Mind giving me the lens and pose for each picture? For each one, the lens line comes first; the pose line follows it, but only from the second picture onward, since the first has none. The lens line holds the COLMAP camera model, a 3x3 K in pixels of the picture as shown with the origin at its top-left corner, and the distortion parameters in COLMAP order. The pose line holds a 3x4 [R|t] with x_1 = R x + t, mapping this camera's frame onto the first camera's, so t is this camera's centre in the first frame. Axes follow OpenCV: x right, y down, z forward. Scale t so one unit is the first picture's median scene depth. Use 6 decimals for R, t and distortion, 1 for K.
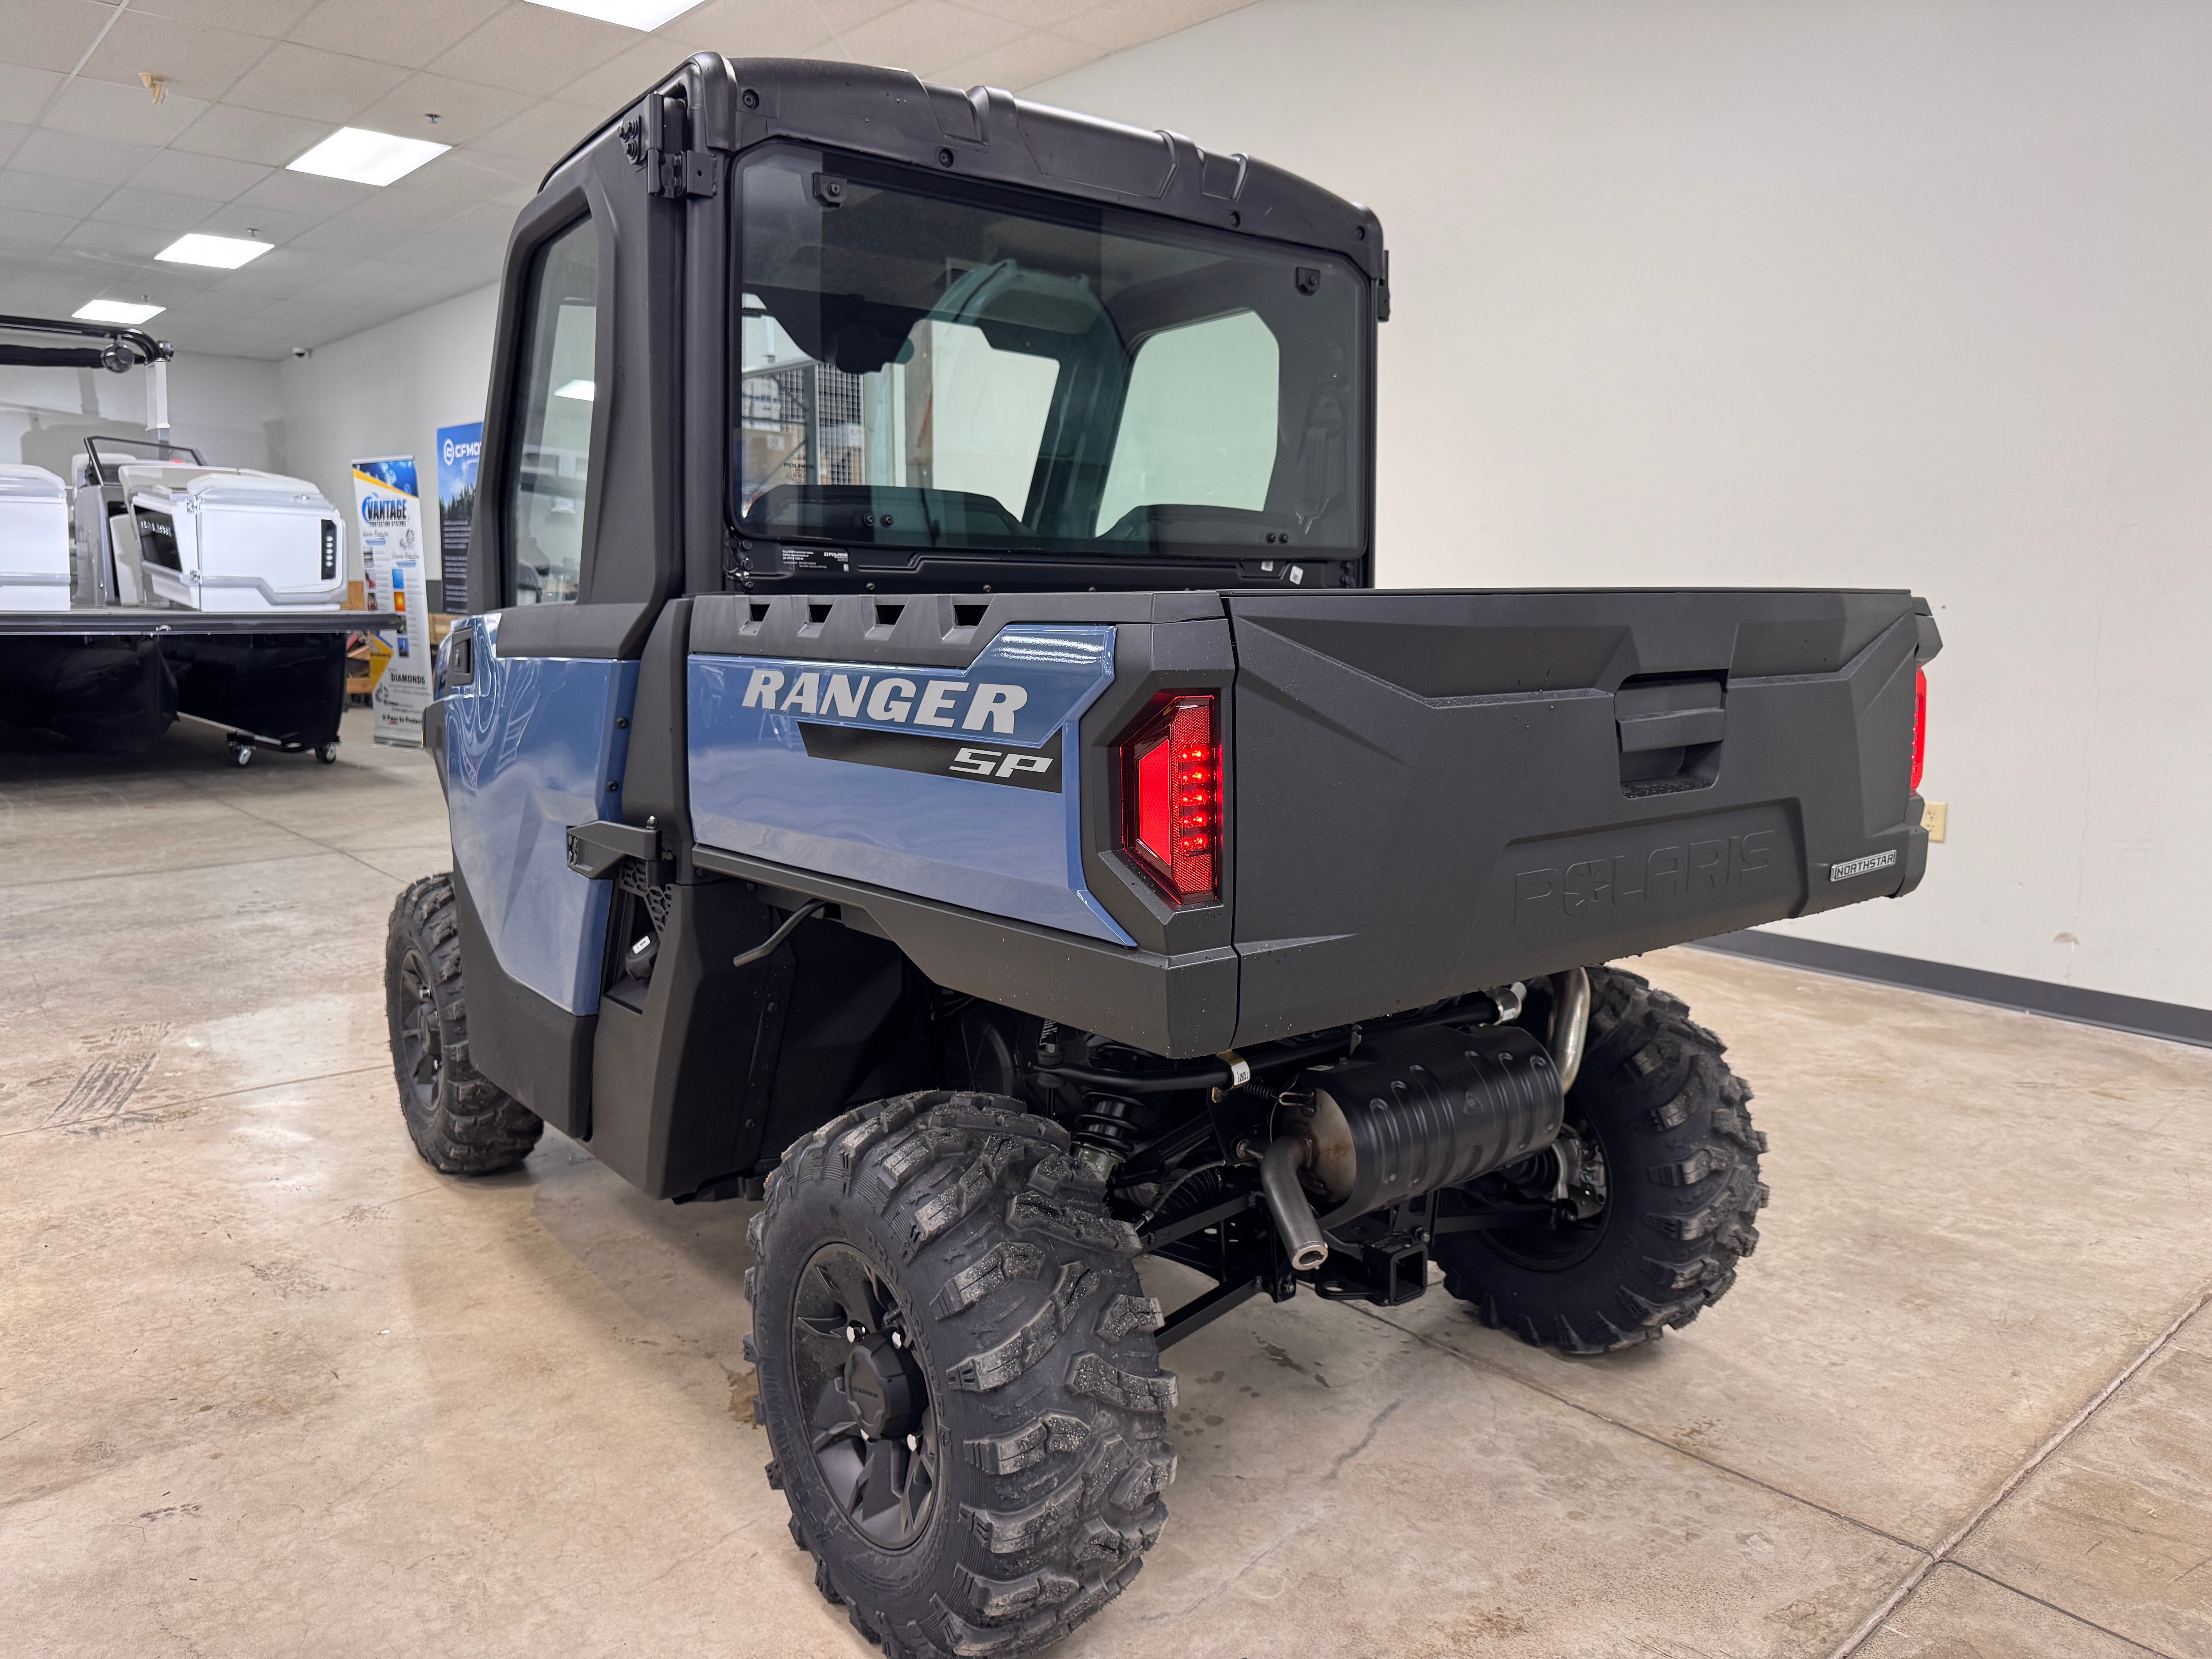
lens RADIAL K [[1551.2, 0, 1117.4], [0, 1551.2, 815.8], [0, 0, 1]] dist [0.055362, -0.065276]
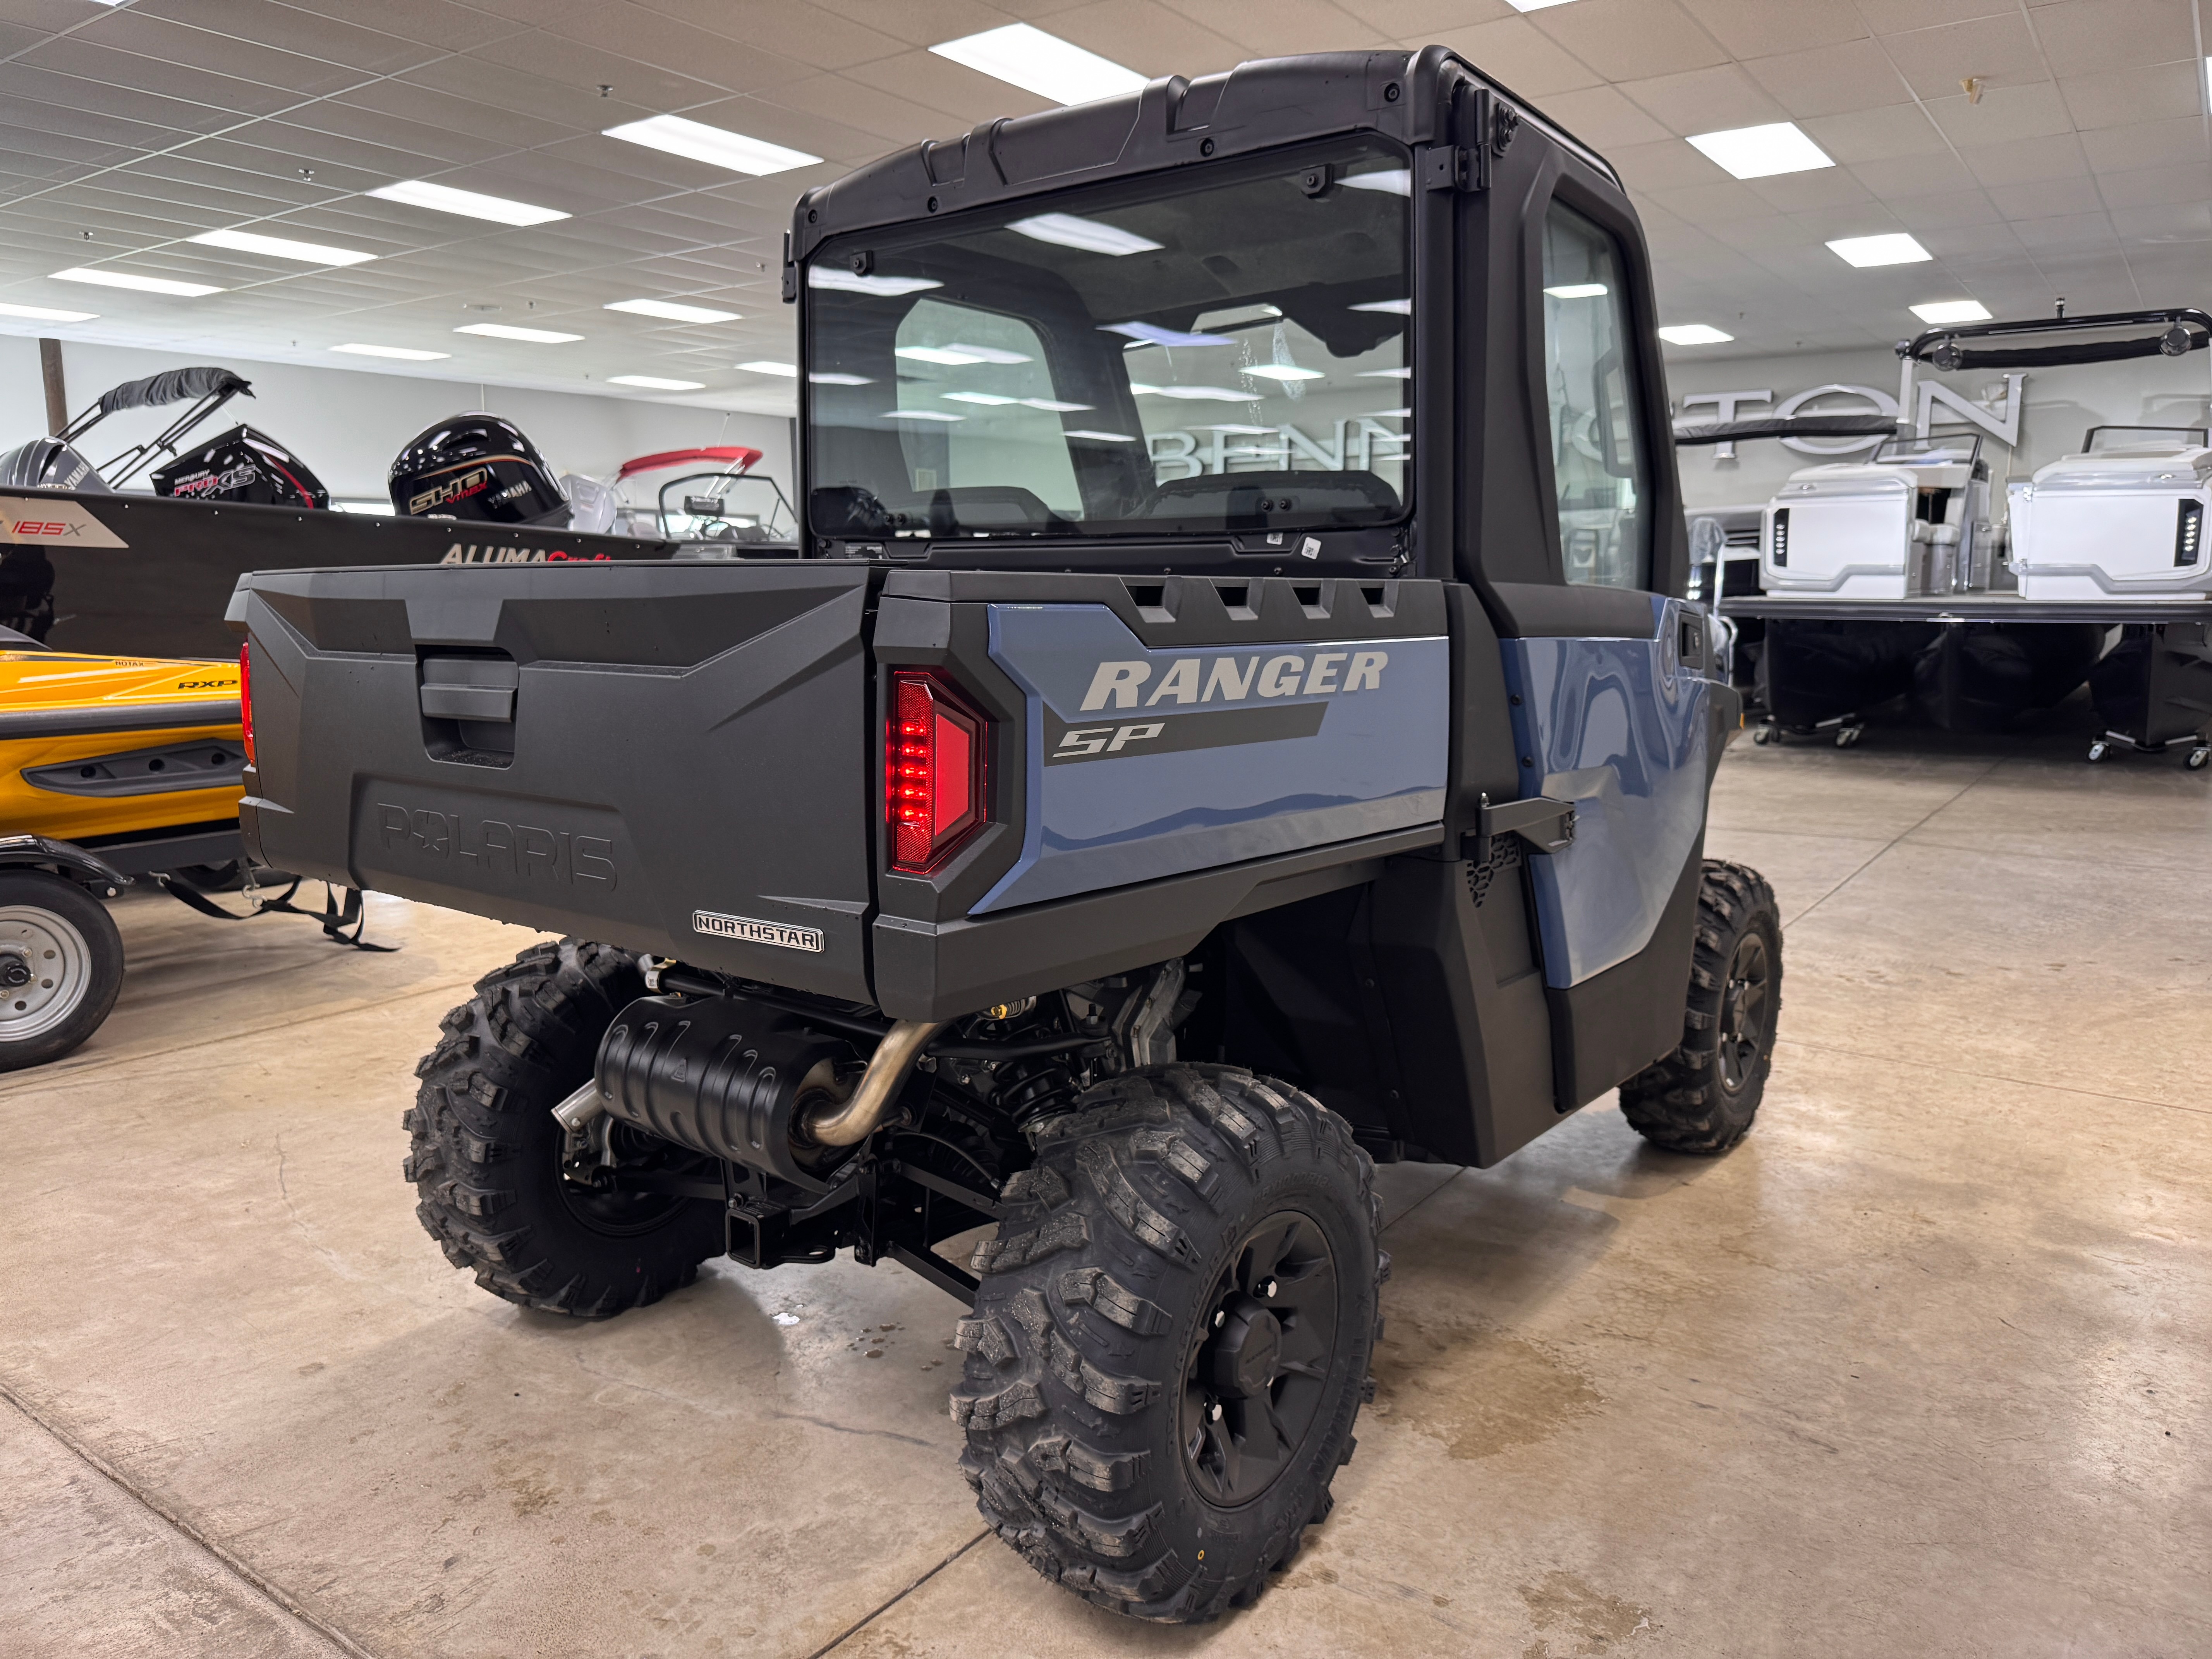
lens RADIAL K [[1562.3, 0, 1128.2], [0, 1562.3, 812.2], [0, 0, 1]] dist [0.062910, -0.067214]
pose [[0.224596, 0.132418, -0.965413, 1.077094], [-0.131192, 0.985813, 0.104695, -0.109577], [0.965580, 0.103140, 0.238782, 0.866428]]
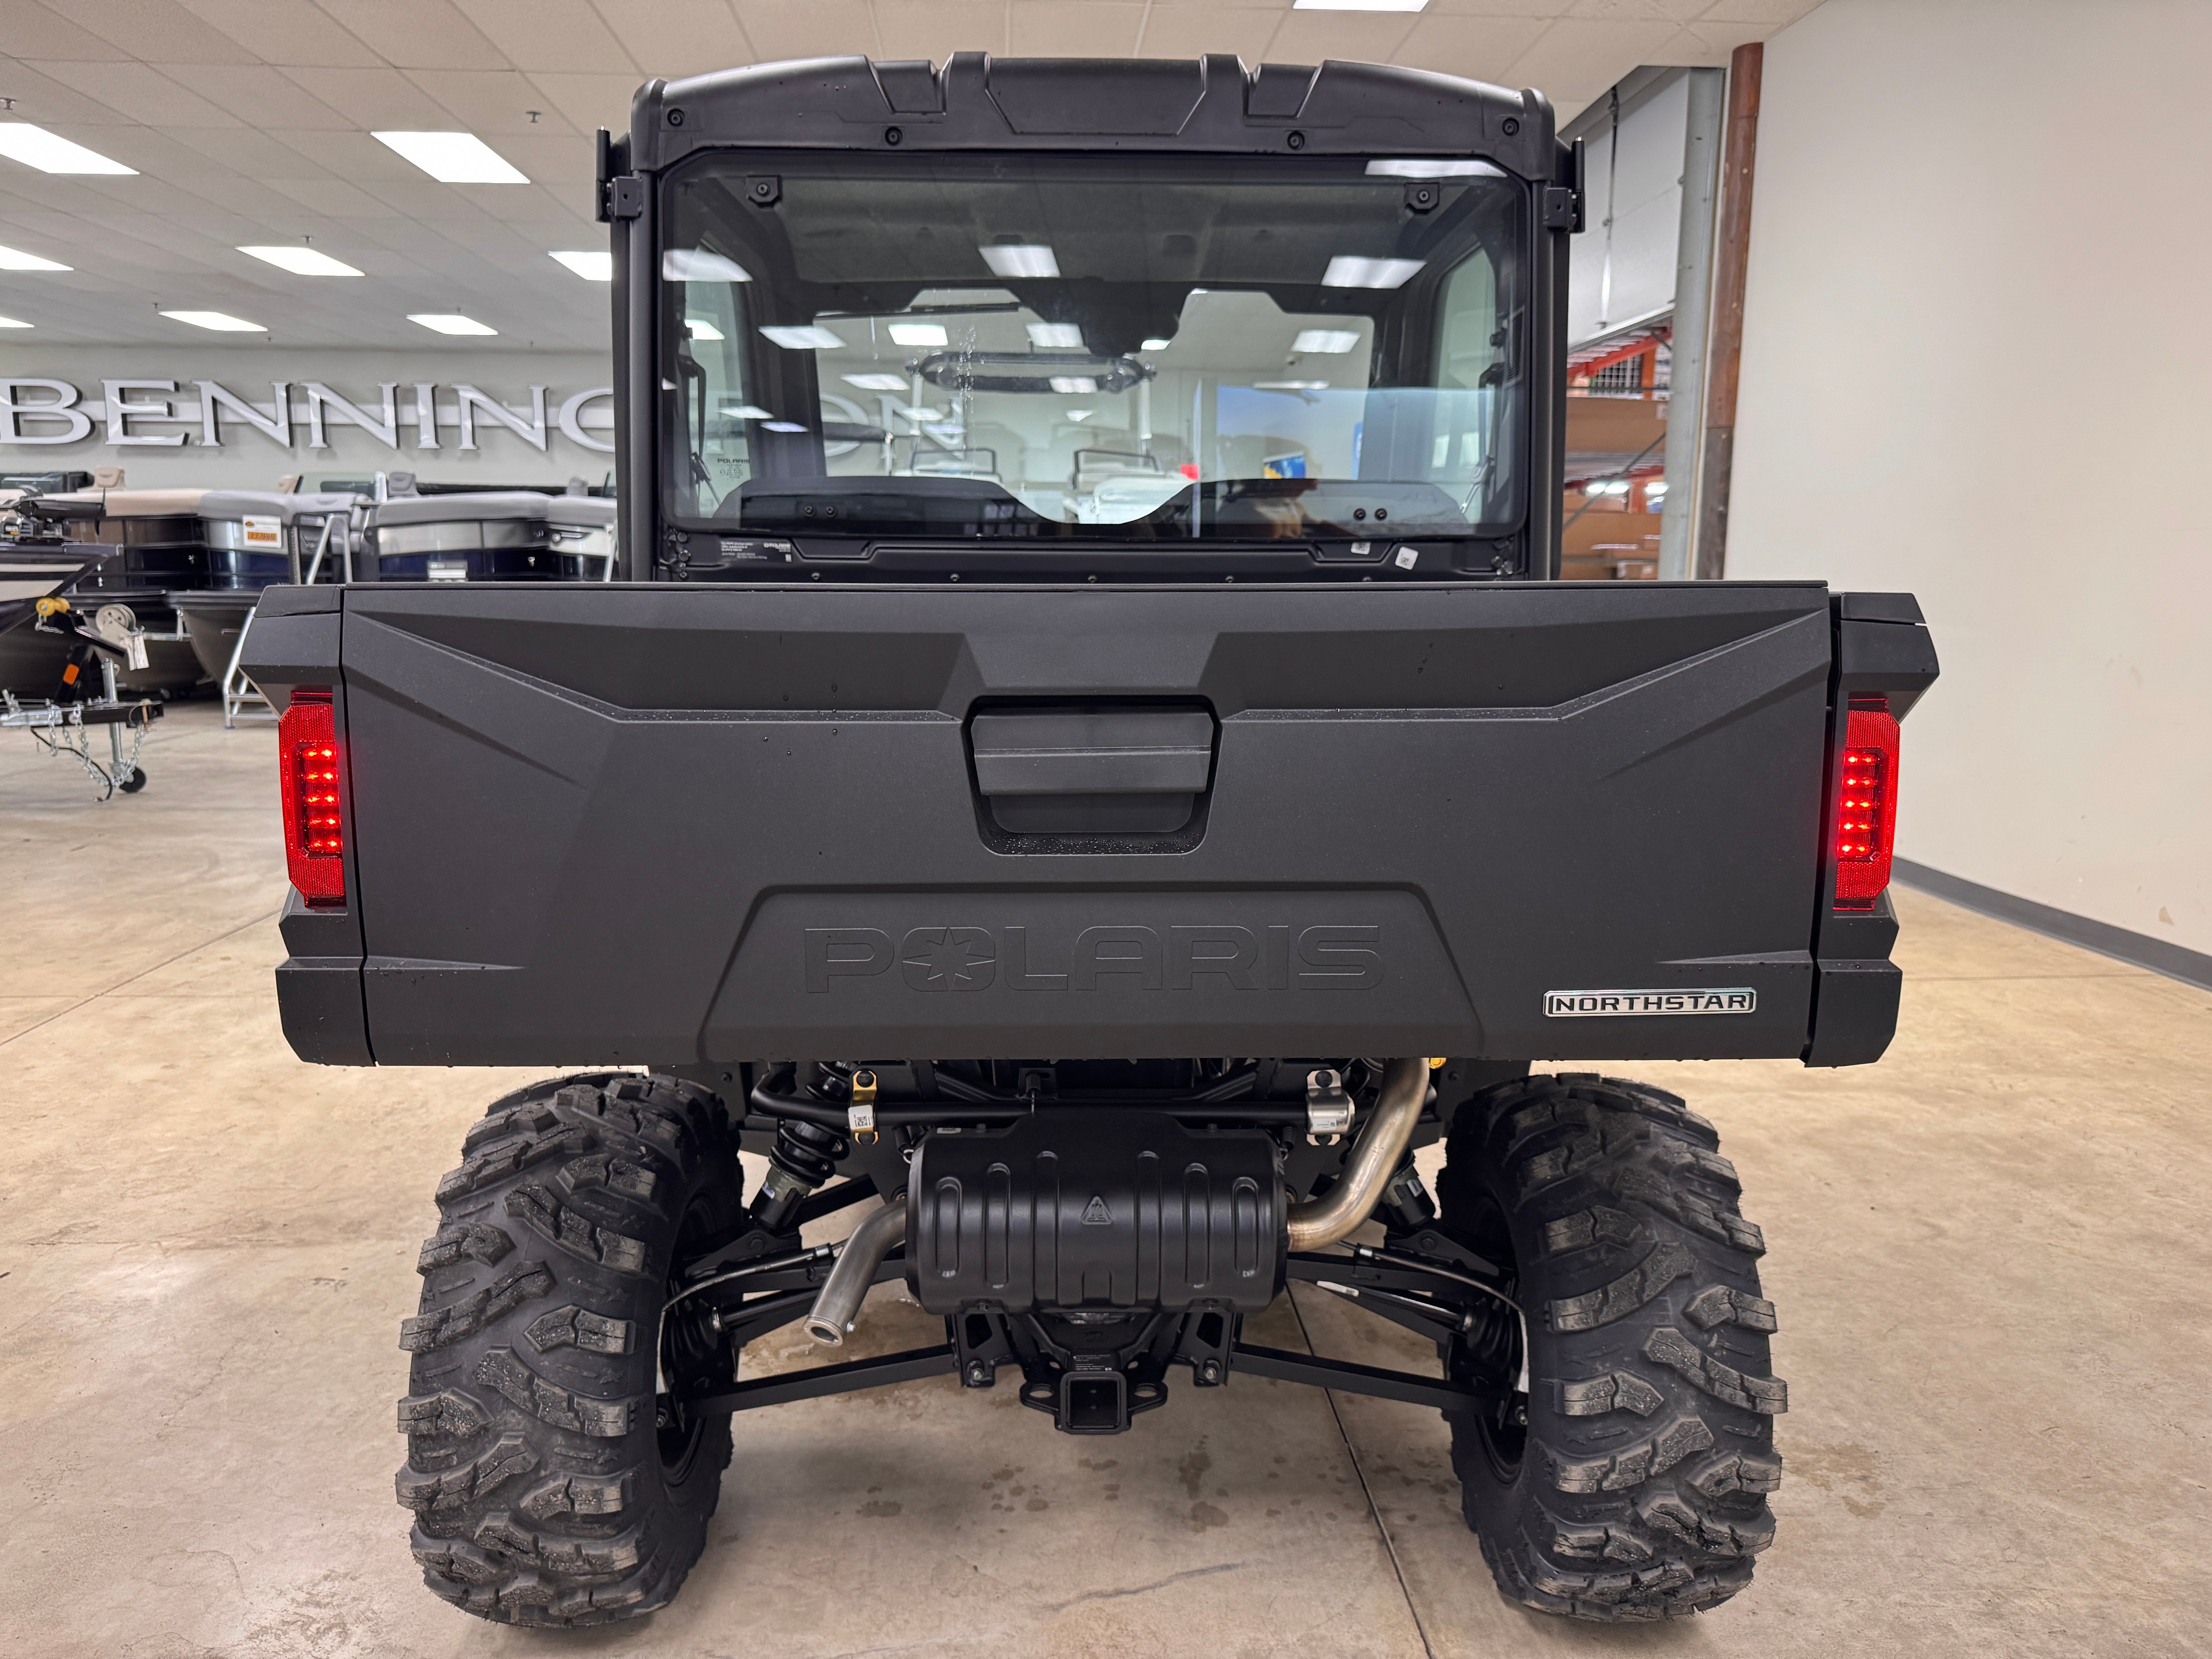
lens RADIAL K [[1551.2, 0, 1117.4], [0, 1551.2, 815.8], [0, 0, 1]] dist [0.055362, -0.065276]
pose [[0.791075, 0.090514, -0.604986, 0.603185], [-0.082915, 0.995731, 0.040556, -0.047244], [0.606074, 0.018080, 0.795202, 0.301964]]
